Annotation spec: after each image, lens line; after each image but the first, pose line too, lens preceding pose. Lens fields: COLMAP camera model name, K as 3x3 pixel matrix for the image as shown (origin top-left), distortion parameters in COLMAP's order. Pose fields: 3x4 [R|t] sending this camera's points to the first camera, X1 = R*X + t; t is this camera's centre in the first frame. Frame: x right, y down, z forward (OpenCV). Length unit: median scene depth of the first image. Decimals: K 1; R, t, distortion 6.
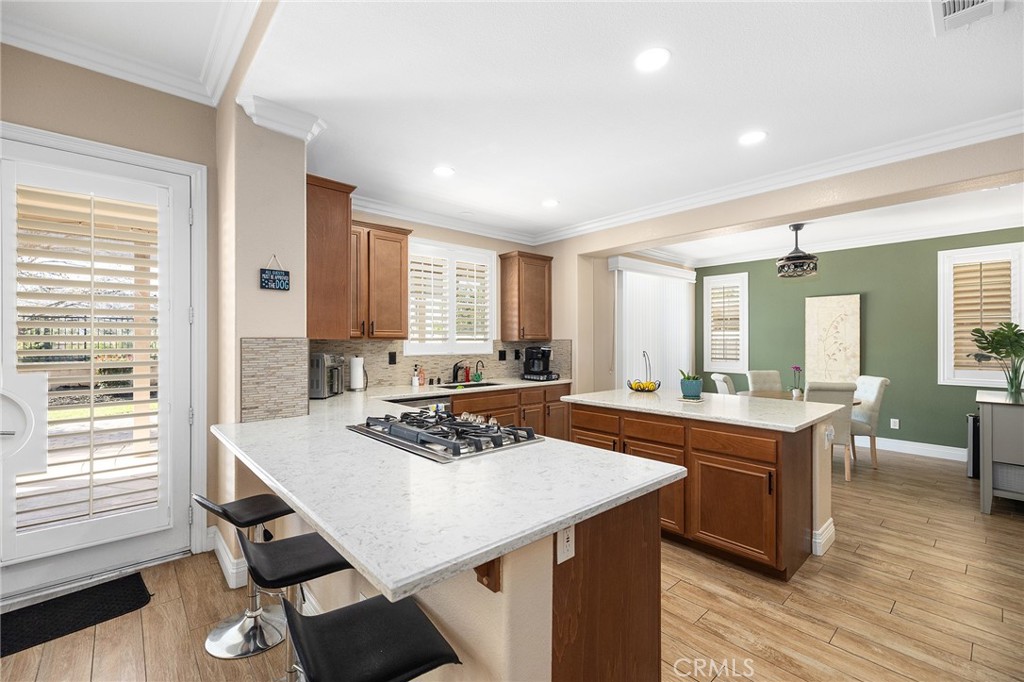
lens RADIAL K [[434.8, 0, 507.7], [0, 434.8, 341.2], [0, 0, 1]] dist [0.001207, 0.000462]
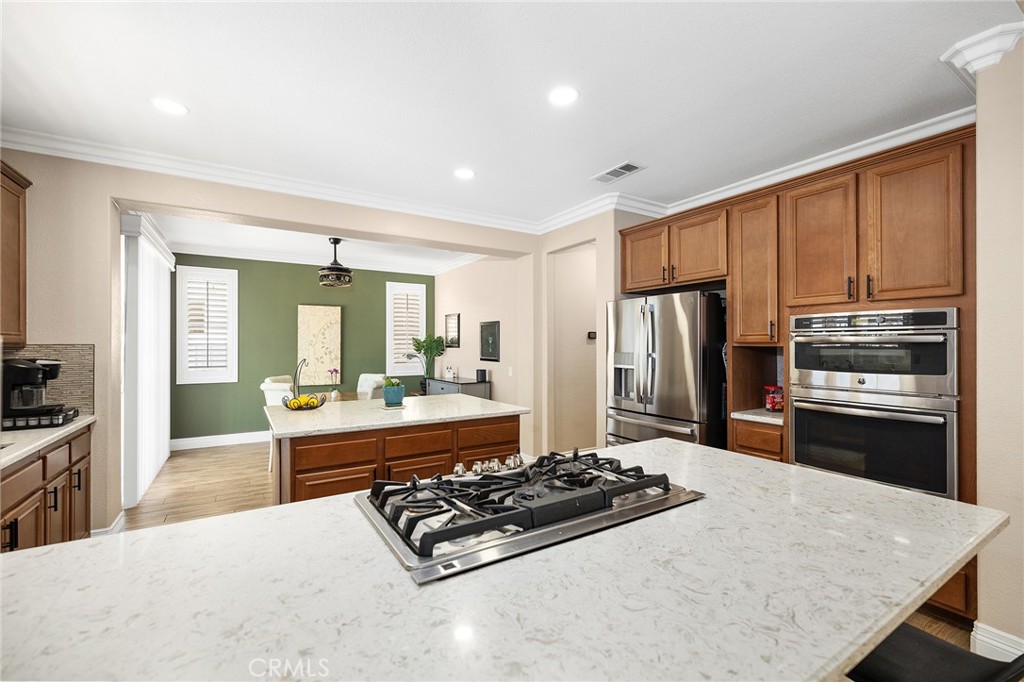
lens RADIAL K [[434.8, 0, 507.5], [0, 434.8, 343.1], [0, 0, 1]] dist [0.001207, 0.000462]
pose [[0.172387, 0.004024, 0.985021, -0.328337], [0.001769, 0.999989, -0.004395, -0.002033], [-0.985028, 0.002500, 0.172378, 0.392560]]
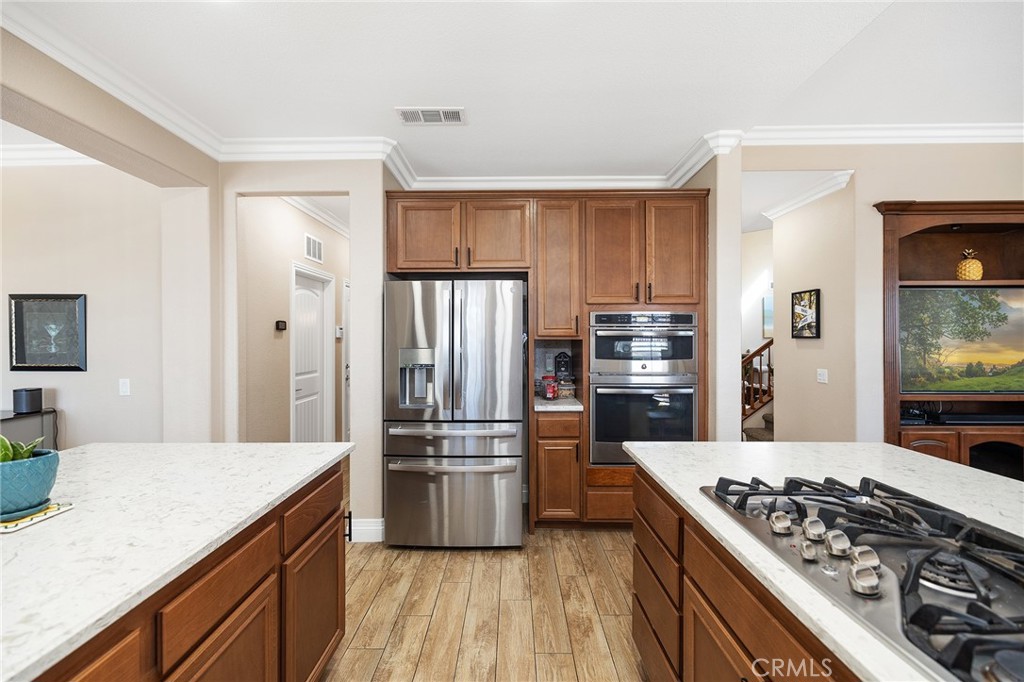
lens RADIAL K [[434.8, 0, 509.6], [0, 434.8, 340.0], [0, 0, 1]] dist [0.001207, 0.000462]
pose [[-0.739676, -0.000039, 0.672963, -0.057379], [0.003343, 0.999987, 0.003733, -0.001607], [-0.672955, 0.005011, -0.739666, 0.663932]]
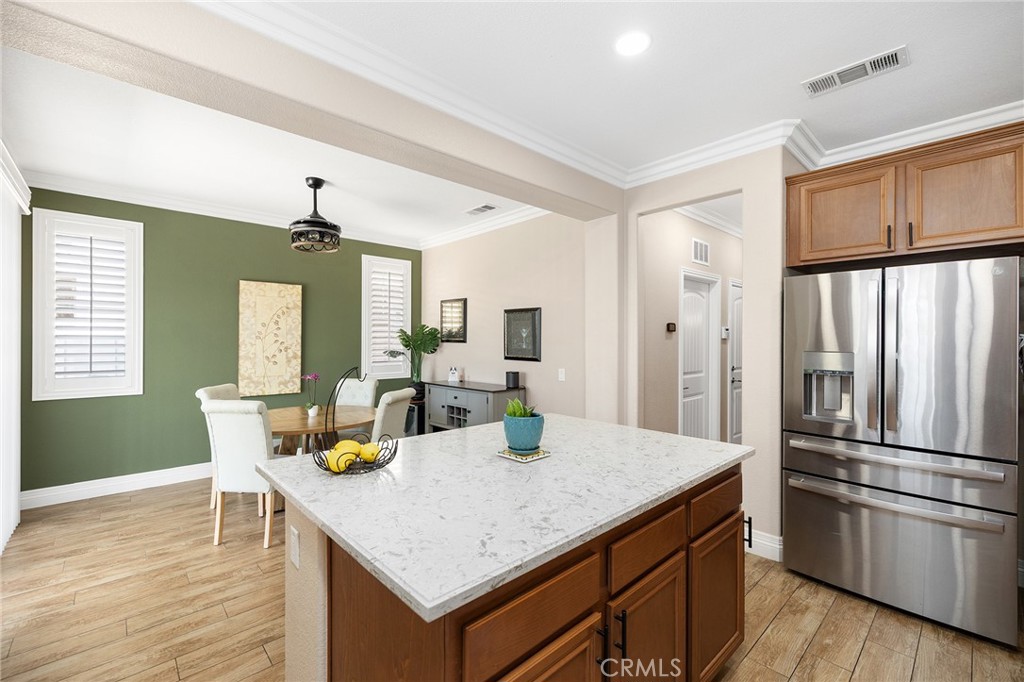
lens RADIAL K [[434.8, 0, 508.1], [0, 434.8, 338.3], [0, 0, 1]] dist [0.001207, 0.000462]
pose [[-0.016008, 0.002167, 0.999870, -0.066957], [-0.002096, 0.999995, -0.002201, -0.002139], [-0.999870, -0.002131, -0.016003, 0.690473]]
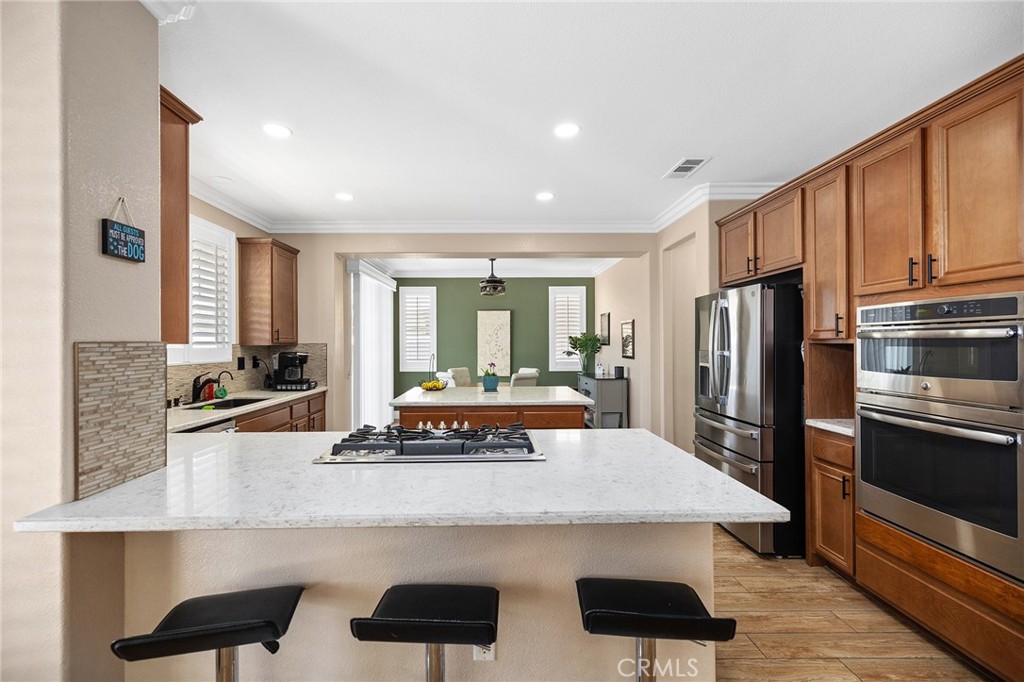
lens RADIAL K [[434.8, 0, 495.8], [0, 434.8, 341.4], [0, 0, 1]] dist [0.001207, 0.000462]
pose [[0.654792, 0.000375, 0.755809, -0.331017], [0.005485, 0.999971, -0.005248, -0.001506], [-0.755789, 0.007582, 0.654771, 0.126382]]
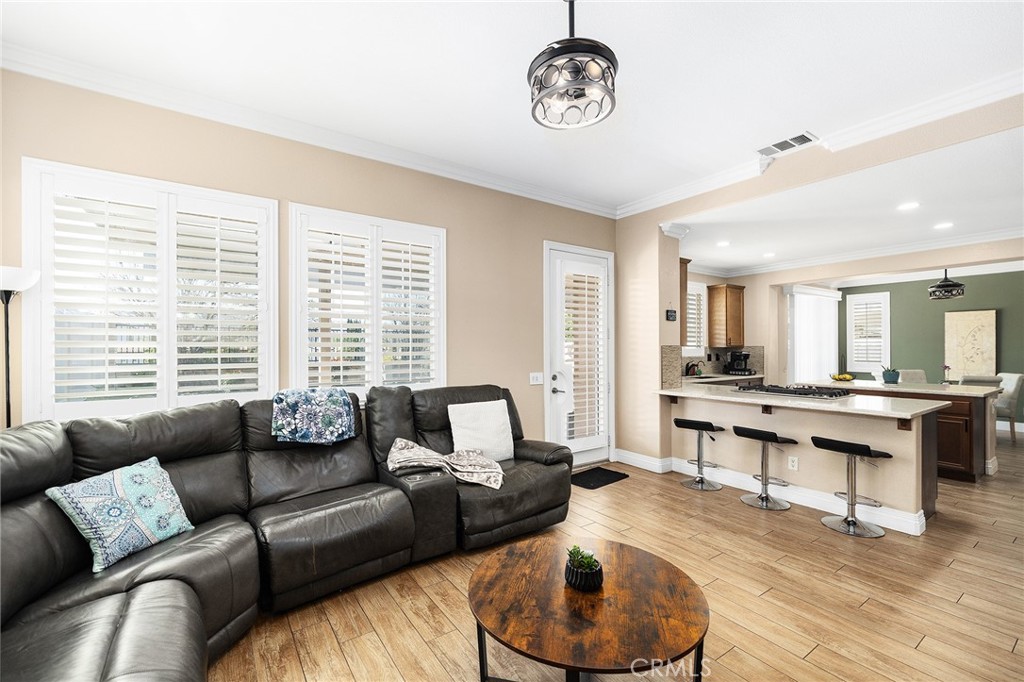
lens RADIAL K [[434.8, 0, 508.2], [0, 434.8, 346.6], [0, 0, 1]] dist [0.001207, 0.000462]
pose [[0.992779, -0.002340, -0.119935, -0.518692], [0.001985, 0.999993, -0.003078, -0.000021], [0.119942, 0.002818, 0.992777, -0.499009]]
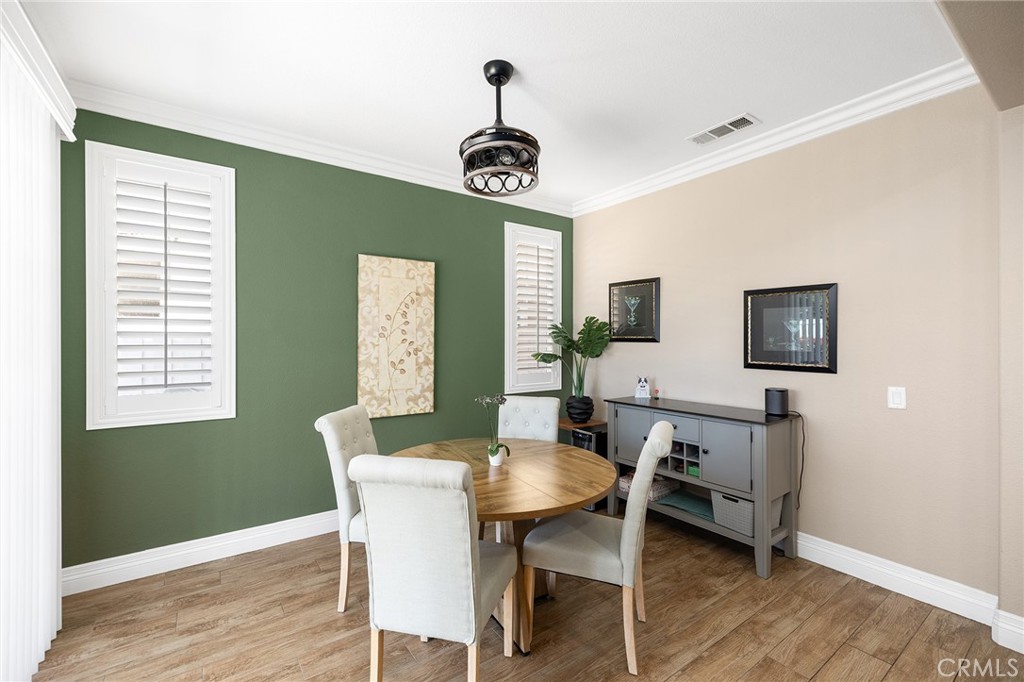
lens RADIAL K [[434.8, 0, 507.6], [0, 434.8, 340.7], [0, 0, 1]] dist [0.001207, 0.000462]
pose [[0.113500, -0.003899, 0.993530, 0.235956], [0.000296, 0.999992, 0.003891, 0.001115], [-0.993538, -0.000147, 0.113500, 0.944159]]
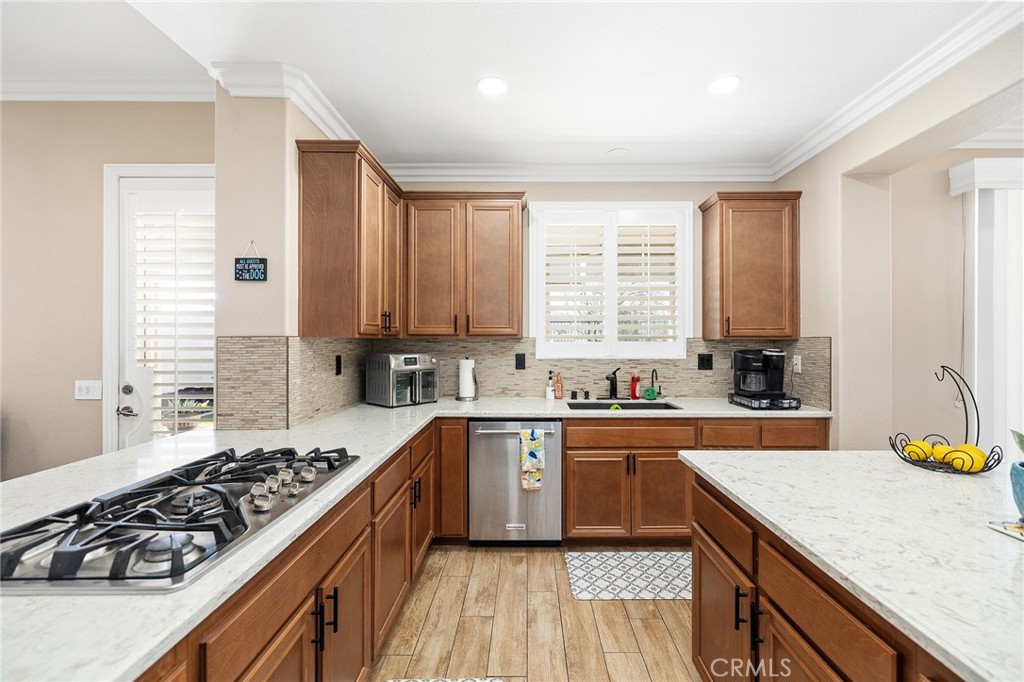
lens RADIAL K [[434.8, 0, 524.4], [0, 434.8, 338.7], [0, 0, 1]] dist [0.001207, 0.000462]
pose [[0.747757, -0.000732, -0.663973, 0.228639], [0.000122, 1.000000, -0.000966, -0.001266], [0.663973, 0.000641, 0.747756, 0.363850]]
